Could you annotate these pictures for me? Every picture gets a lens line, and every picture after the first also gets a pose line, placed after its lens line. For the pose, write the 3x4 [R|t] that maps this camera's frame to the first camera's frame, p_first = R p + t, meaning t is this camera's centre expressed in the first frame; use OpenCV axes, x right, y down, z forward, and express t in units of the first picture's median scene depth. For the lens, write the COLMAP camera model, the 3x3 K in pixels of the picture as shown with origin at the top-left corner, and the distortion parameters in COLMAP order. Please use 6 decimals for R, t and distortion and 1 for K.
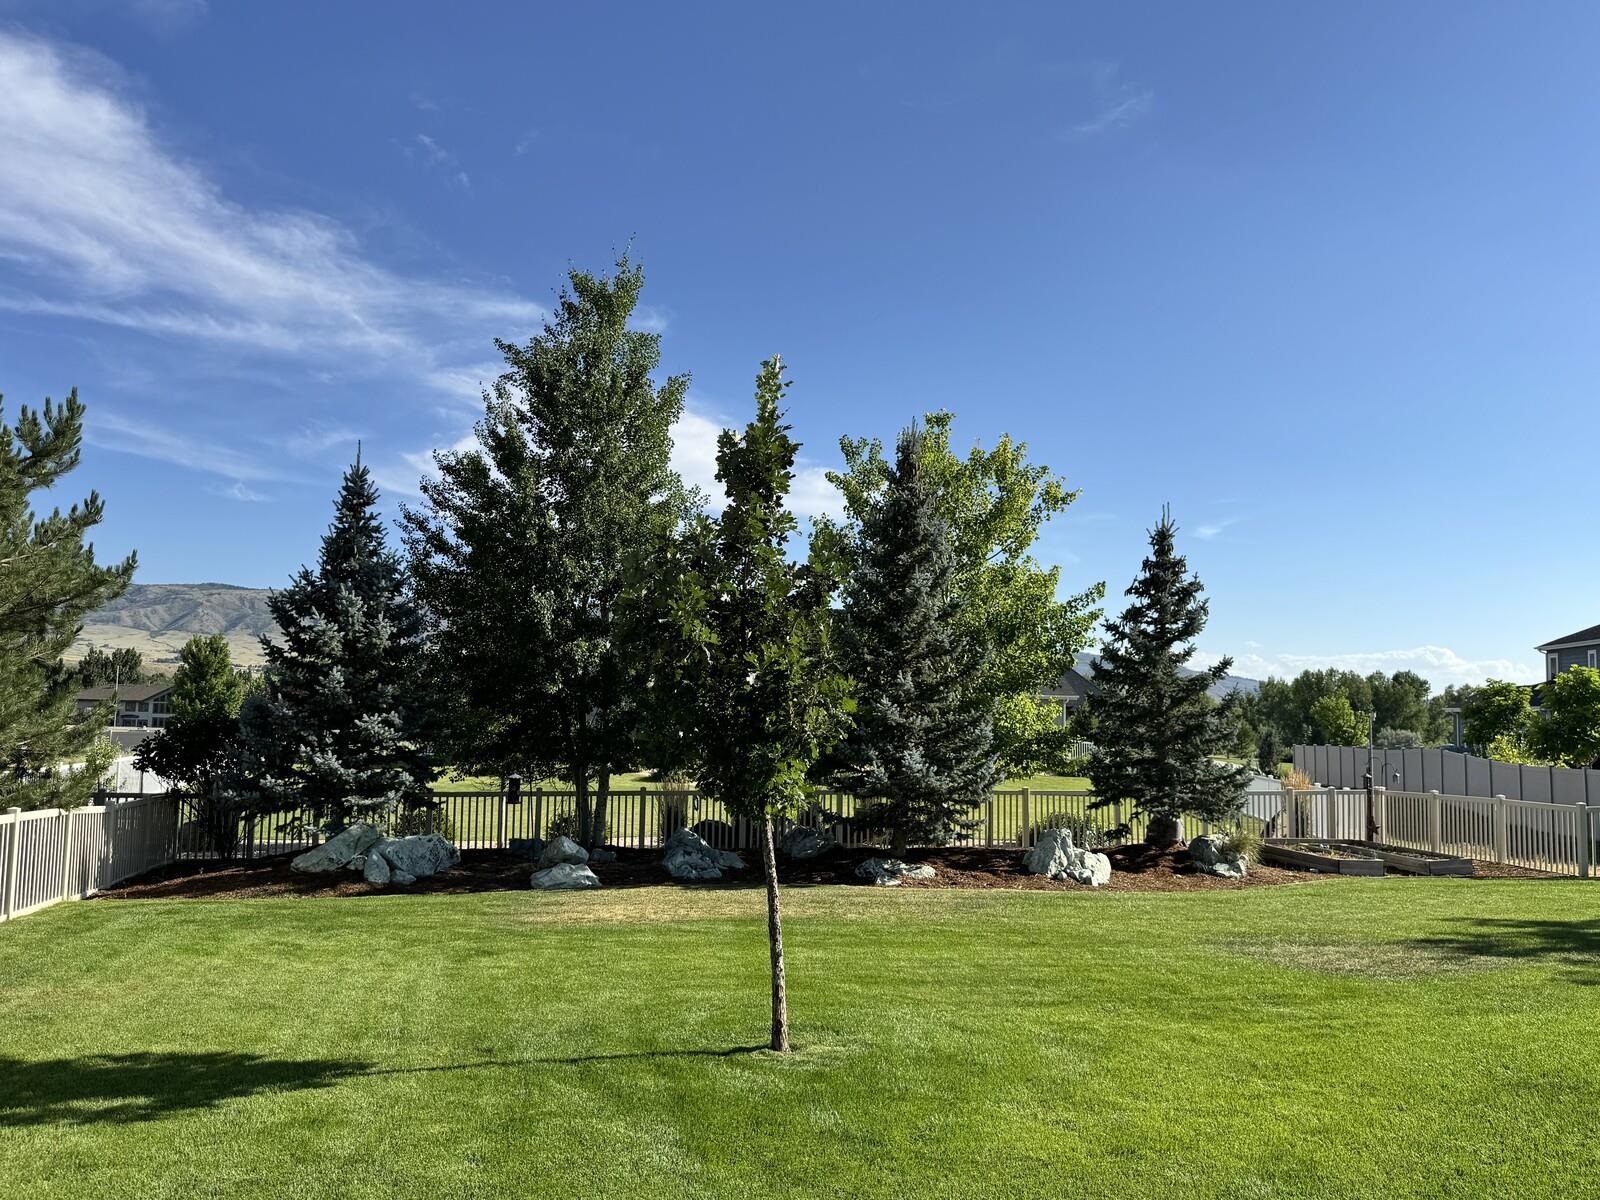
lens RADIAL K [[1201.6, 0, 812.4], [0, 1201.6, 583.9], [0, 0, 1]] dist [0.044316, -0.058119]
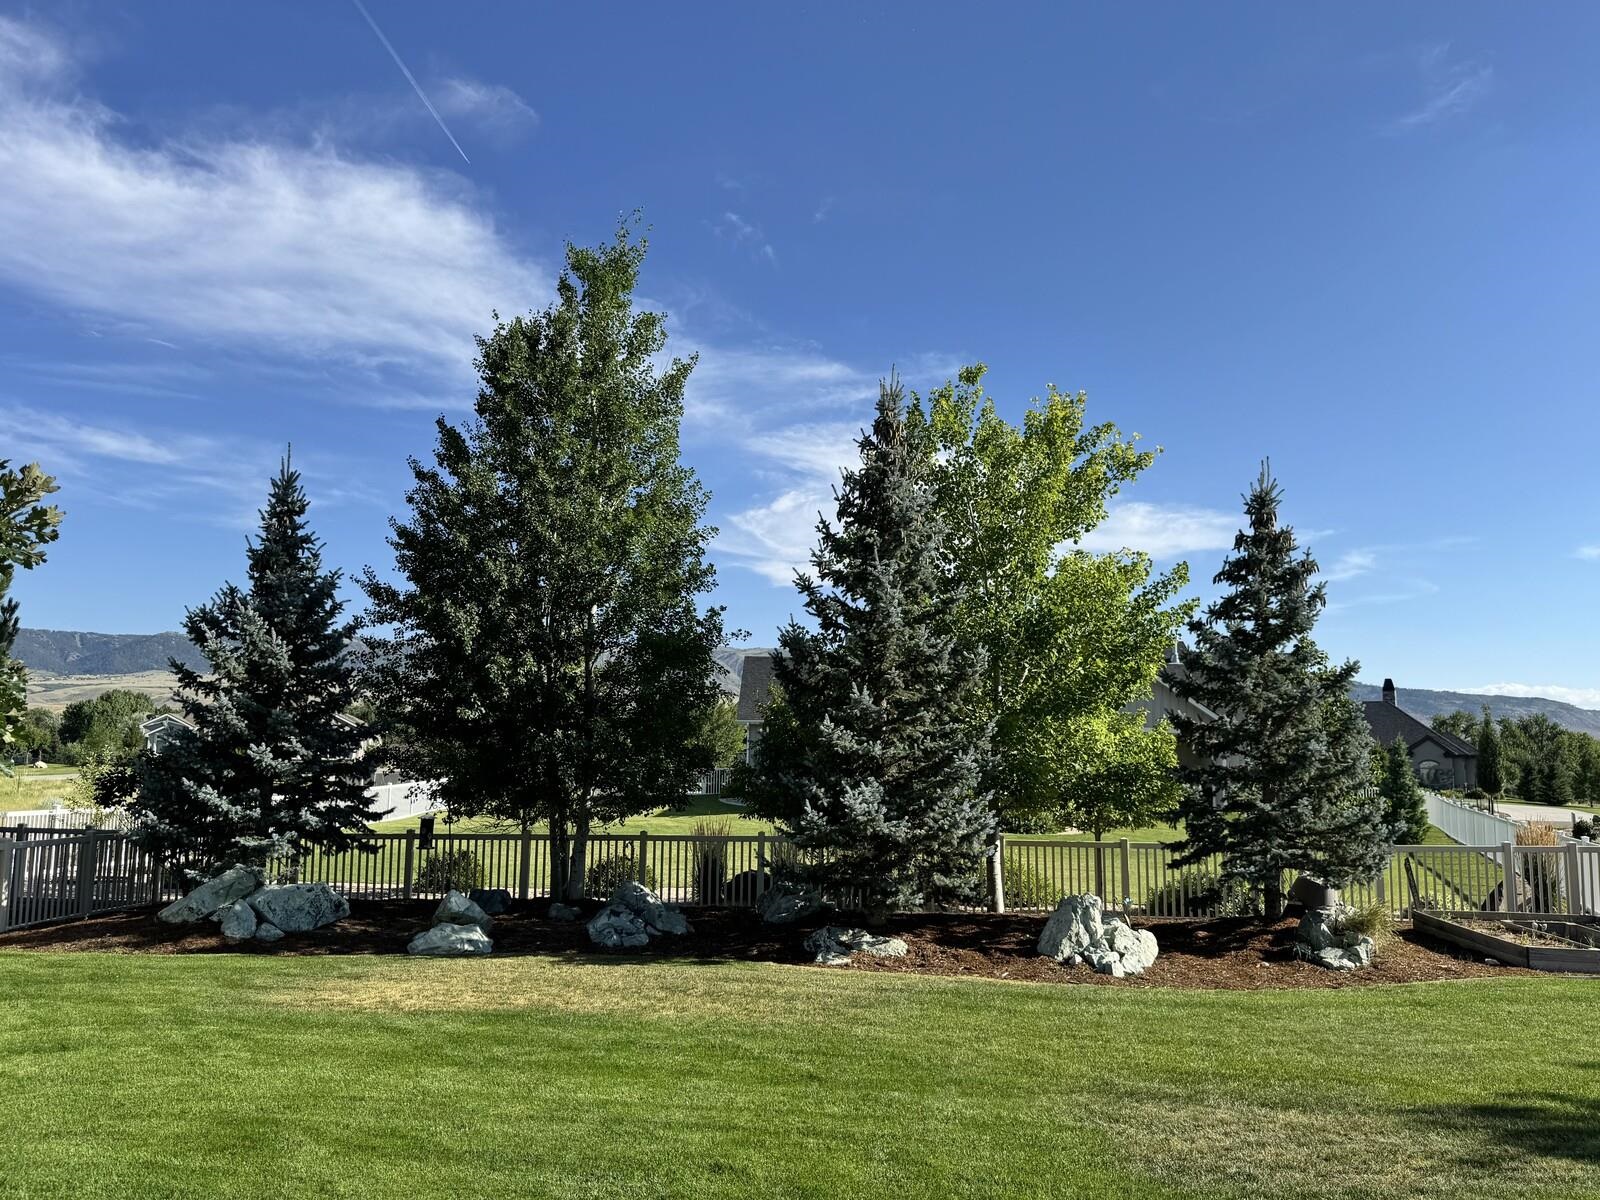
lens RADIAL K [[1201.6, 0, 807.3], [0, 1201.6, 601.7], [0, 0, 1]] dist [0.044316, -0.058119]
pose [[0.966954, -0.035556, -0.252459, 0.223577], [0.029966, 0.999214, -0.025952, 0.035987], [0.253183, 0.017529, 0.967260, 0.226159]]
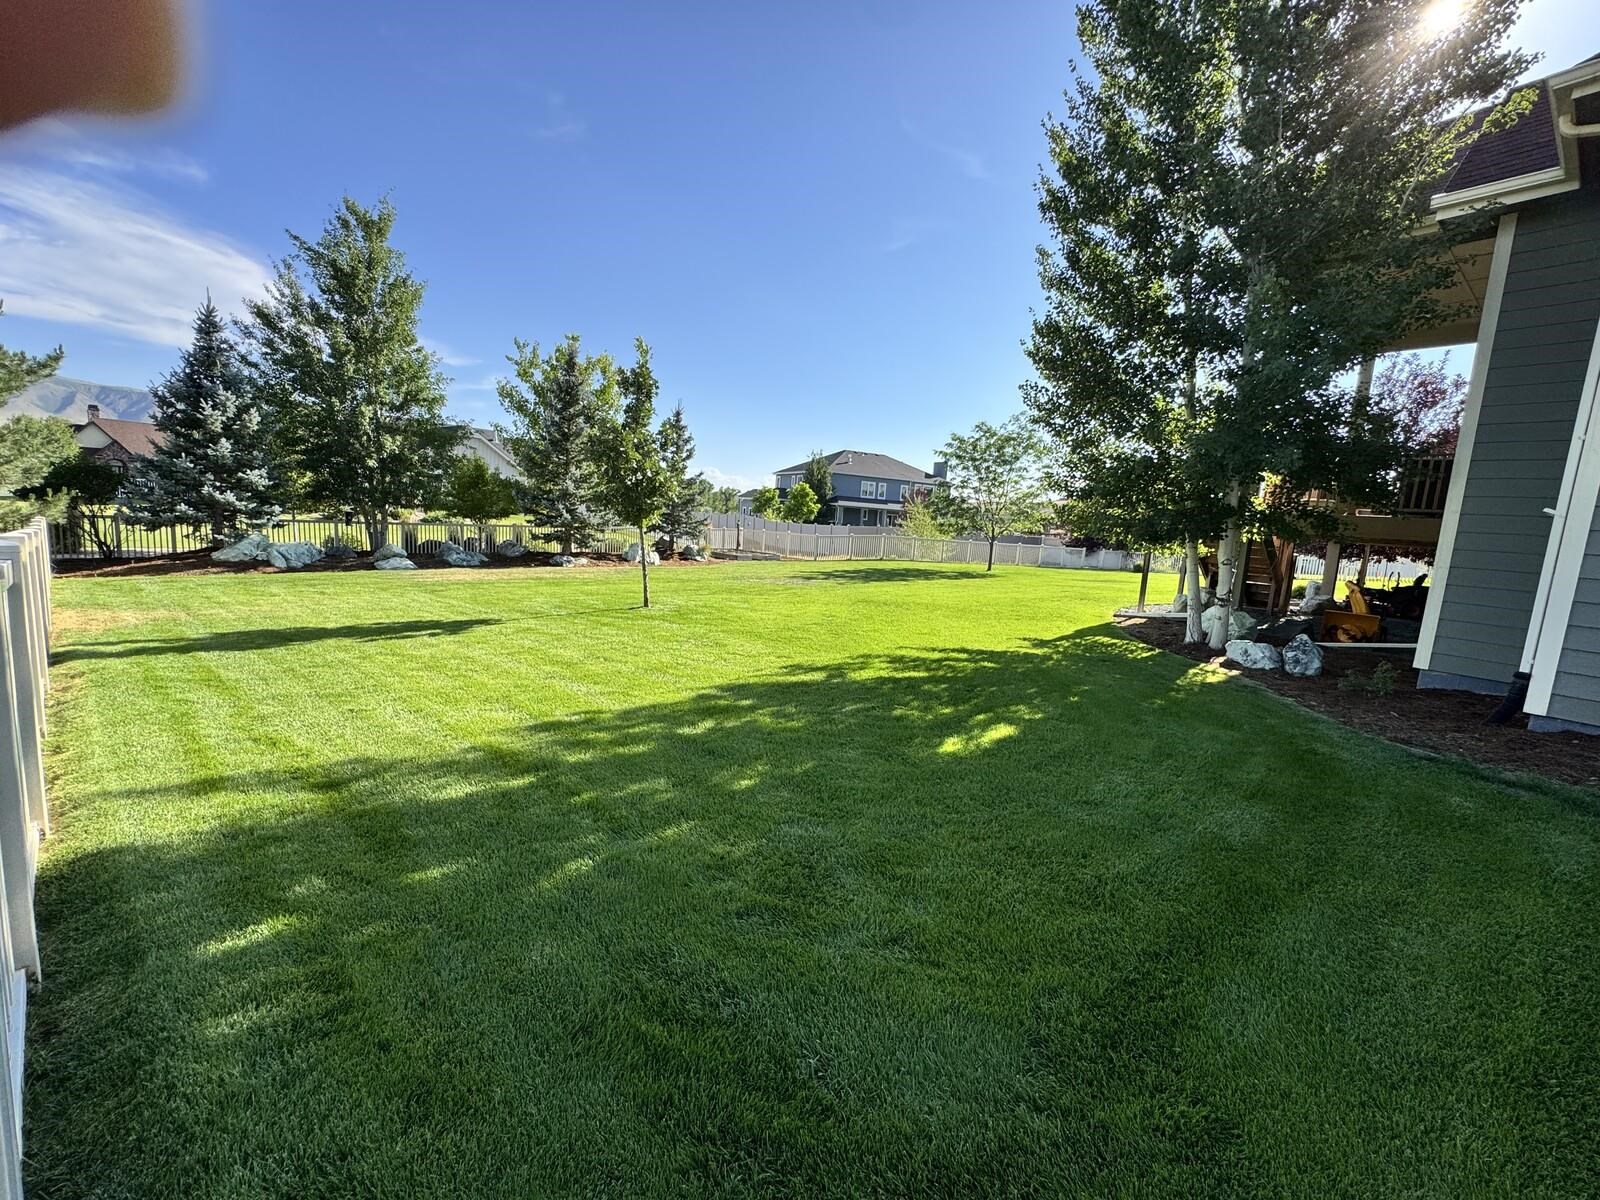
lens RADIAL K [[641.7, 0, 788.0], [0, 641.7, 585.6], [0, 0, 1]] dist [-0.000501, -0.000093]
pose [[0.822217, -0.031507, 0.568301, -0.243687], [-0.109138, 0.971212, 0.211746, -0.004223], [-0.558613, -0.236125, 0.795108, -0.137493]]
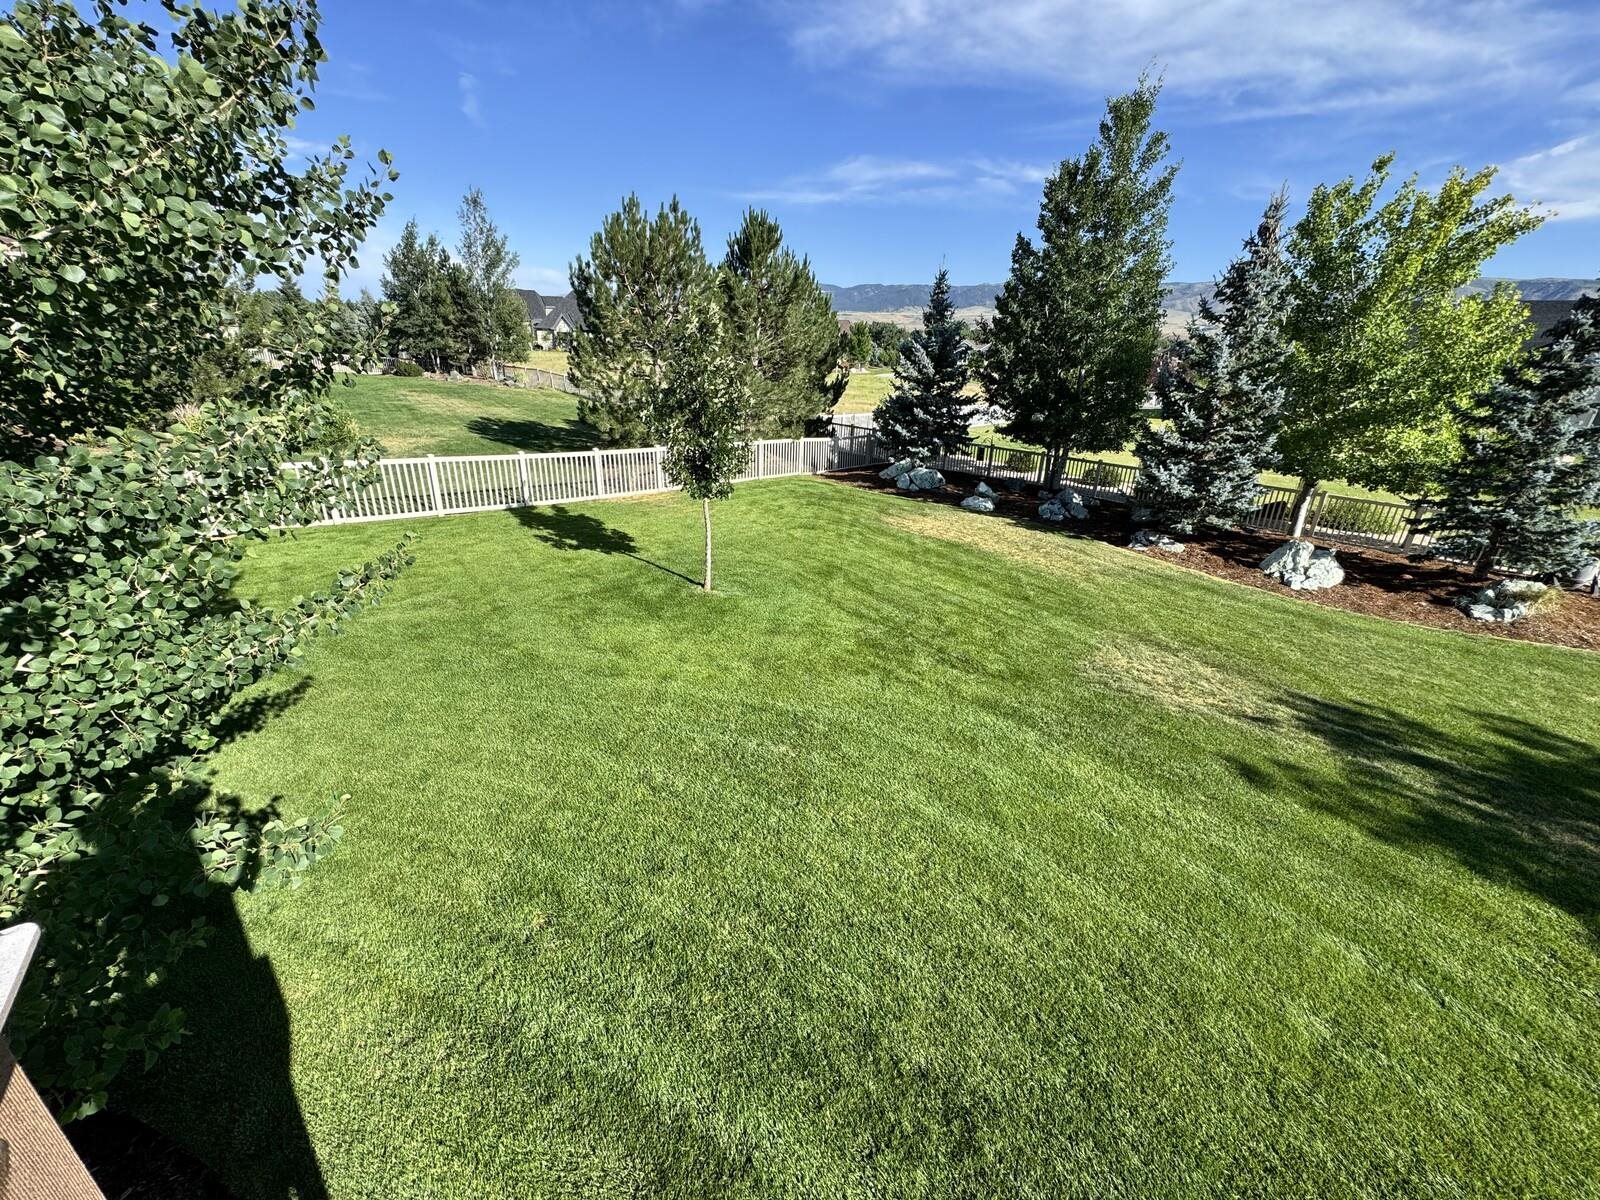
lens RADIAL K [[641.7, 0, 796.0], [0, 641.7, 605.4], [0, 0, 1]] dist [-0.000501, -0.000093]
pose [[0.542522, 0.320121, -0.776655, 0.445734], [0.065574, 0.905584, 0.419068, -0.056617], [0.837479, -0.278282, 0.470307, 0.191389]]
